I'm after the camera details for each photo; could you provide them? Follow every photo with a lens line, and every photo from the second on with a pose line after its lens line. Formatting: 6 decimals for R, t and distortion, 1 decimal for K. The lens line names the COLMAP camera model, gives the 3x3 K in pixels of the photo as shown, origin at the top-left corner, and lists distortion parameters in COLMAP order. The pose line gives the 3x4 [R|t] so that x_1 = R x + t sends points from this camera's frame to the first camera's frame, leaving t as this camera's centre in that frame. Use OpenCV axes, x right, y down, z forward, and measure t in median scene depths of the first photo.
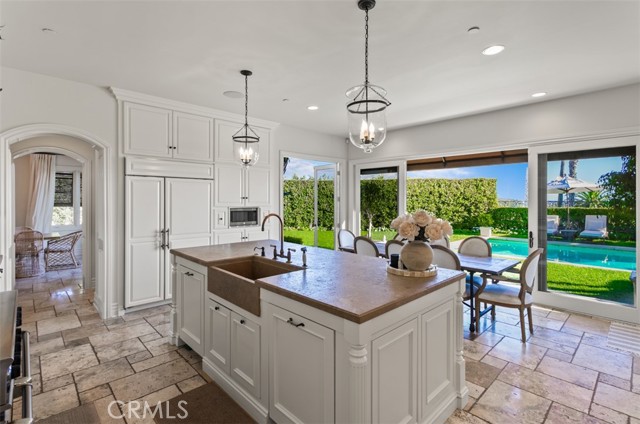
lens RADIAL K [[319.8, 0, 303.9], [0, 319.8, 203.8], [0, 0, 1]] dist [0.006289, -0.000881]
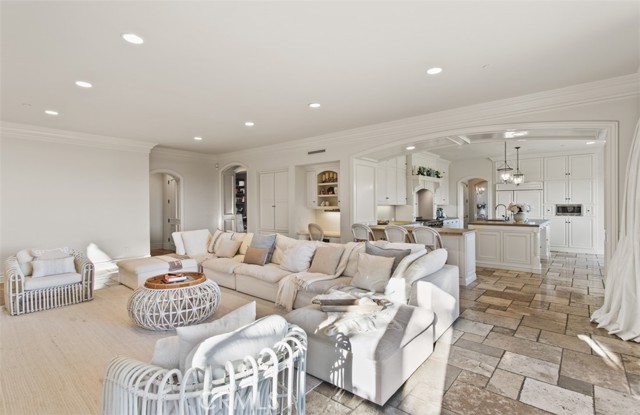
lens RADIAL K [[311.2, 0, 310.4], [0, 311.2, 200.4], [0, 0, 1]] dist [0.009029, 0.001853]
pose [[0.091398, -0.015992, -0.995686, 1.115167], [-0.007822, 0.999829, -0.016776, 0.023214], [0.995784, 0.009322, 0.091257, -0.427002]]
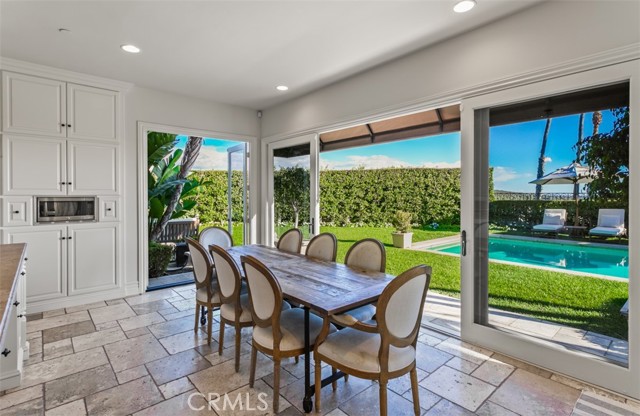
lens RADIAL K [[311.2, 0, 305.6], [0, 311.2, 200.6], [0, 0, 1]] dist [0.009029, 0.001853]
pose [[0.998221, -0.002038, -0.059591, 0.327265], [0.002349, 0.999984, 0.005145, 0.015184], [0.059579, -0.005276, 0.998210, 0.268666]]
